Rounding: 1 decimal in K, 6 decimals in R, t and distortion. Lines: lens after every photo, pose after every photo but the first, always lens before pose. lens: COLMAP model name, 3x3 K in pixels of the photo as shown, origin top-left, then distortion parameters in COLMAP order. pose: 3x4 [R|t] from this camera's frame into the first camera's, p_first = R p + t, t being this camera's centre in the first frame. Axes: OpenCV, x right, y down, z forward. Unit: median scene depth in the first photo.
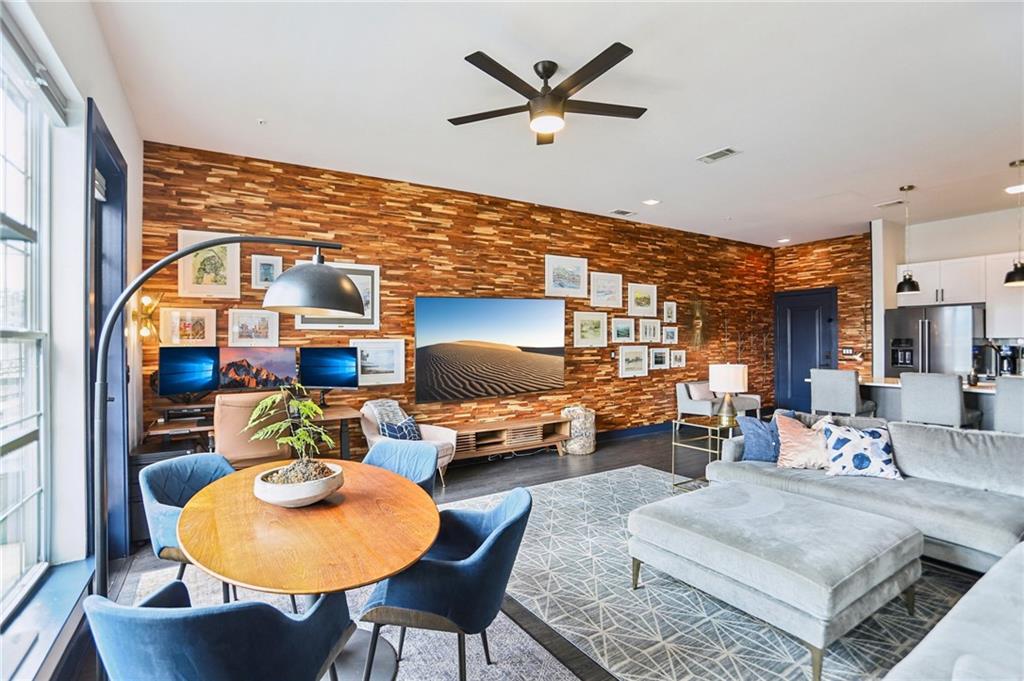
lens RADIAL K [[476.0, 0, 520.7], [0, 476.0, 333.2], [0, 0, 1]] dist [0.004291, 0.002772]
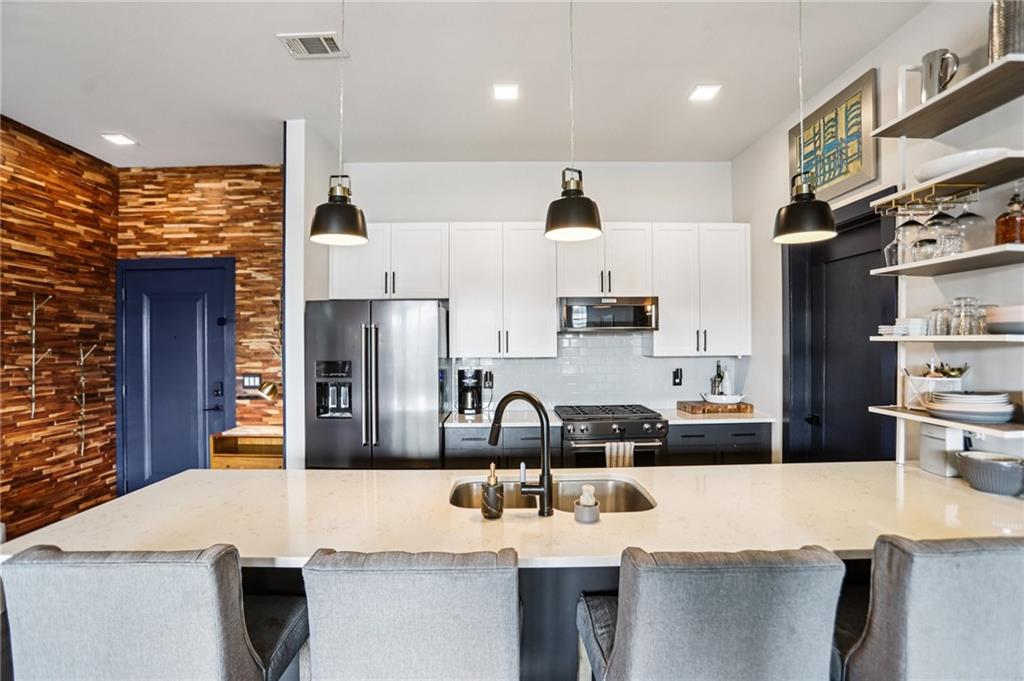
lens RADIAL K [[476.0, 0, 514.9], [0, 476.0, 340.9], [0, 0, 1]] dist [0.004291, 0.002772]
pose [[0.528214, 0.005441, 0.849094, 0.381799], [-0.008477, 0.999963, -0.001134, -0.008557], [-0.849069, -0.006599, 0.528241, 0.463547]]
